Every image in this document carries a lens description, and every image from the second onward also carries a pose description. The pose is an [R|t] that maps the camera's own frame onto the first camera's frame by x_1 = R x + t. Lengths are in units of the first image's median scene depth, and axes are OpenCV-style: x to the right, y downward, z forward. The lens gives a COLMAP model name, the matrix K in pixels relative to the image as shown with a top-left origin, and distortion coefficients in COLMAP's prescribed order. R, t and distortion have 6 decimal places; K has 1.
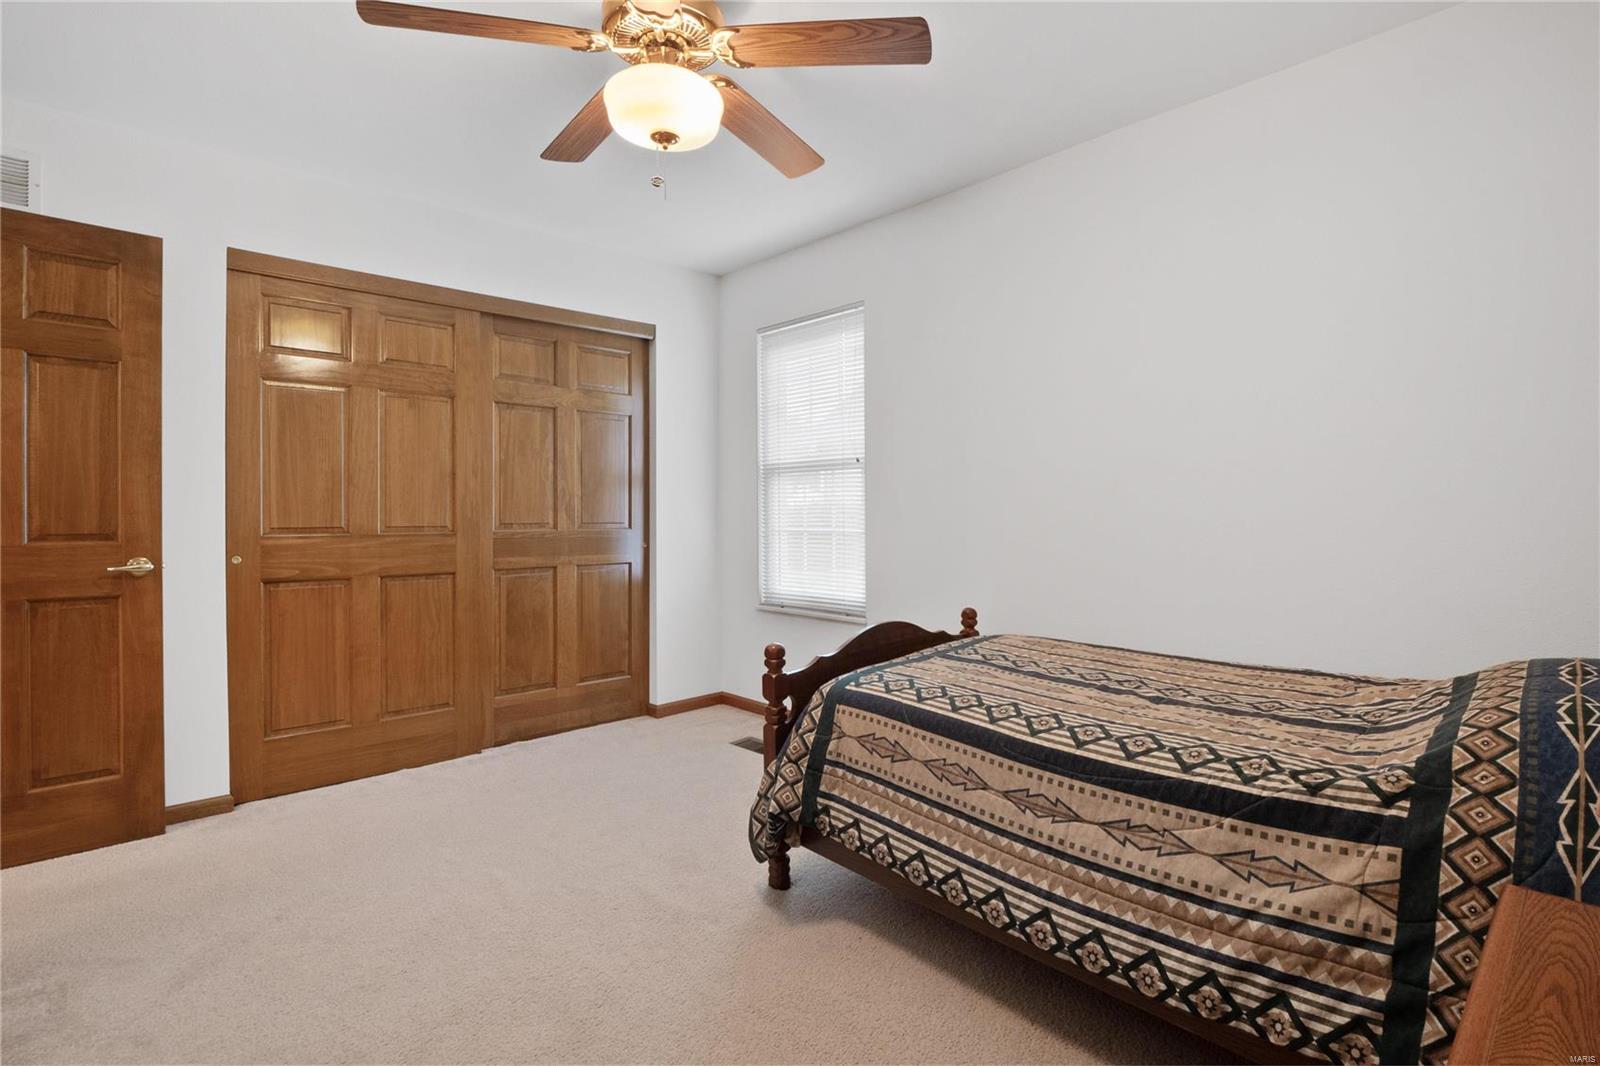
lens RADIAL K [[773.7, 0, 827.9], [0, 773.7, 508.4], [0, 0, 1]] dist [0.001154, -0.010244]
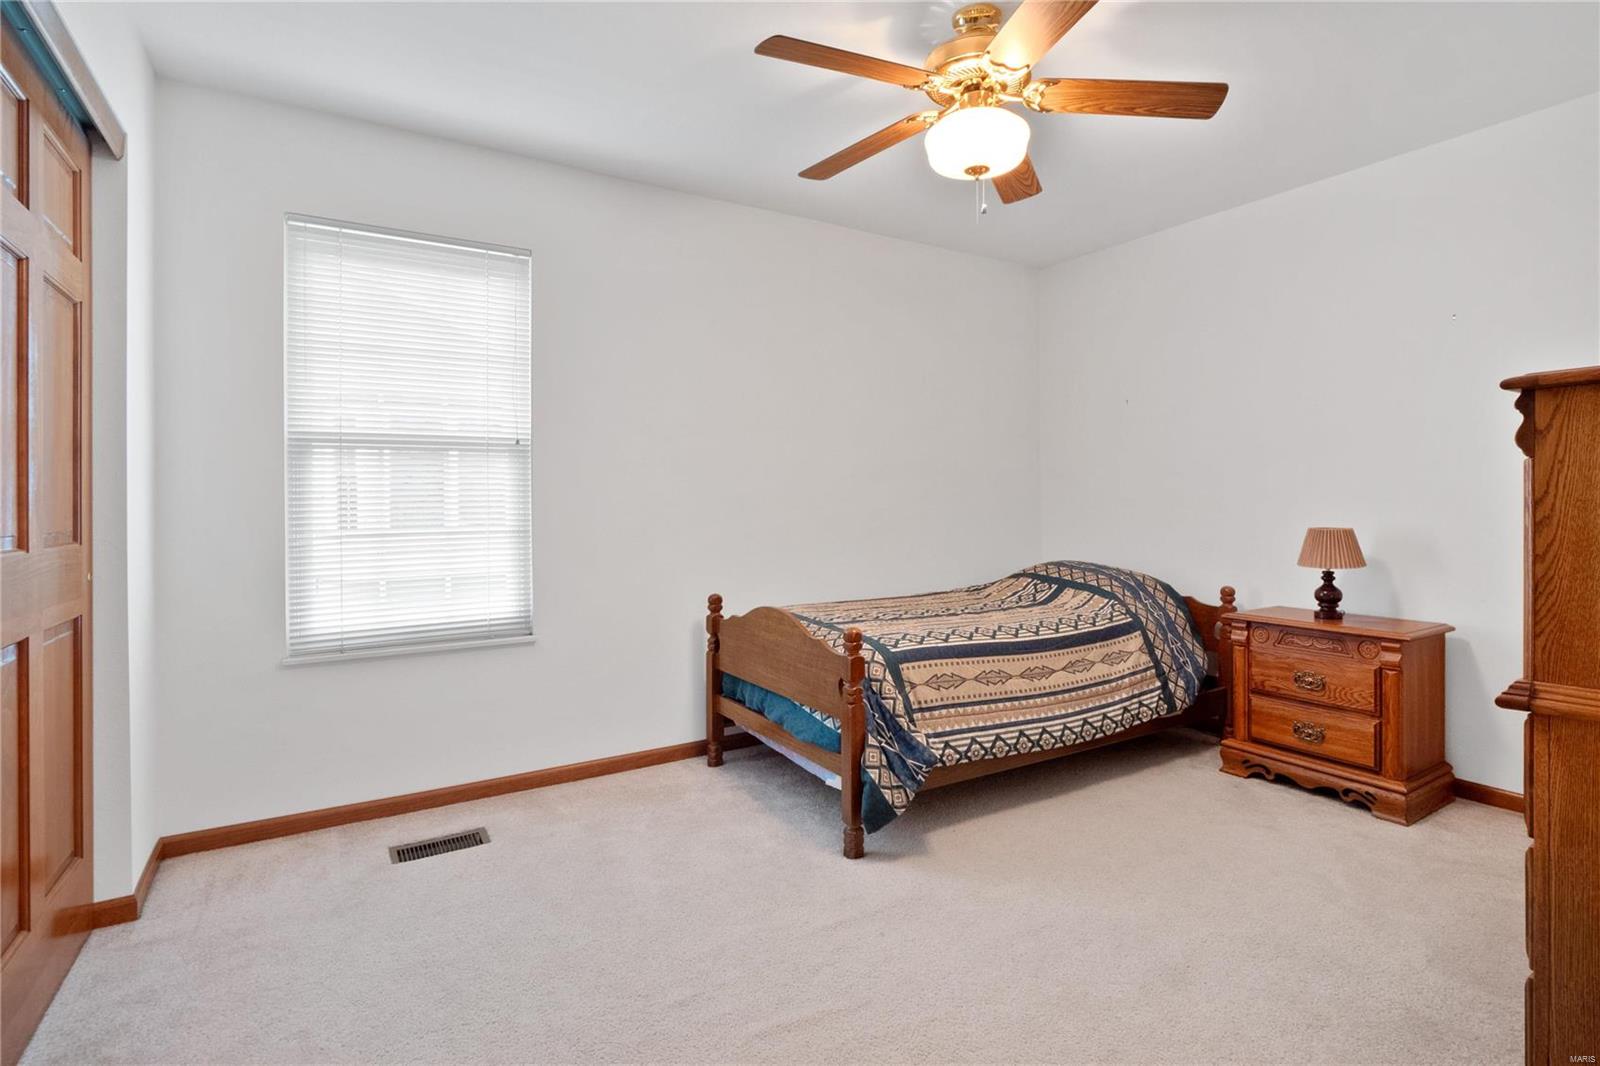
lens RADIAL K [[773.7, 0, 827.9], [0, 773.7, 508.4], [0, 0, 1]] dist [0.001154, -0.010244]
pose [[0.213787, -0.009839, 0.976831, -1.413665], [0.003260, 0.999951, 0.009358, 0.002926], [-0.976875, 0.001184, 0.213809, 1.033593]]
